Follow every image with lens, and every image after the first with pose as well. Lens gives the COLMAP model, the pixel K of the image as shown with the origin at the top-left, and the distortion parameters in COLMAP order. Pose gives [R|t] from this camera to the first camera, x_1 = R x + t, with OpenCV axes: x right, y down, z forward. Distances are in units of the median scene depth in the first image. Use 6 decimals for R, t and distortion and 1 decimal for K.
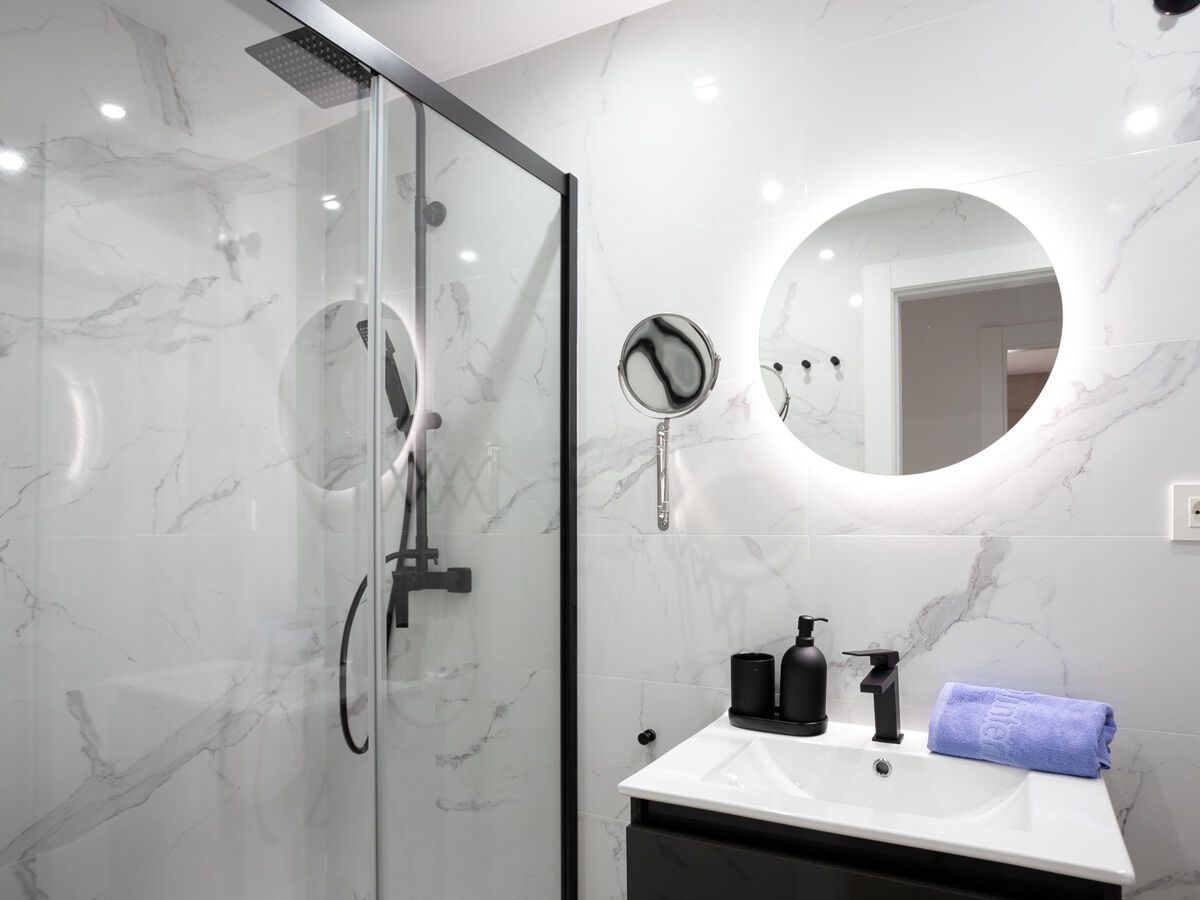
lens RADIAL K [[788.9, 0, 600.8], [0, 788.9, 511.2], [0, 0, 1]] dist [-0.059679, 0.055545]
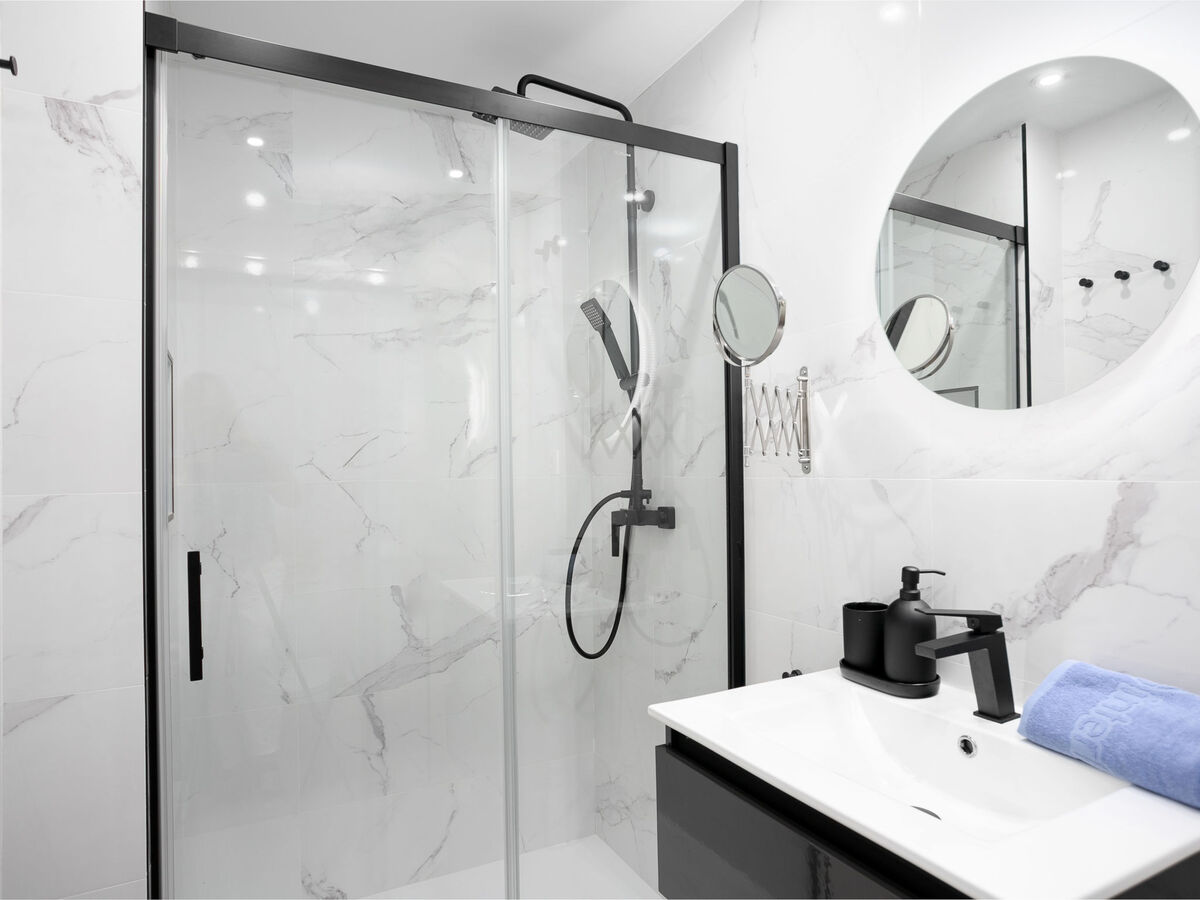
lens RADIAL K [[724.6, 0, 600.0], [0, 724.6, 450.0], [0, 0, 1]] dist [-0.055403, 0.039056]
pose [[0.832150, -0.020697, -0.554164, 0.375270], [0.017825, 0.999785, -0.010574, -0.001358], [0.554264, -0.001079, 0.832340, 0.086669]]
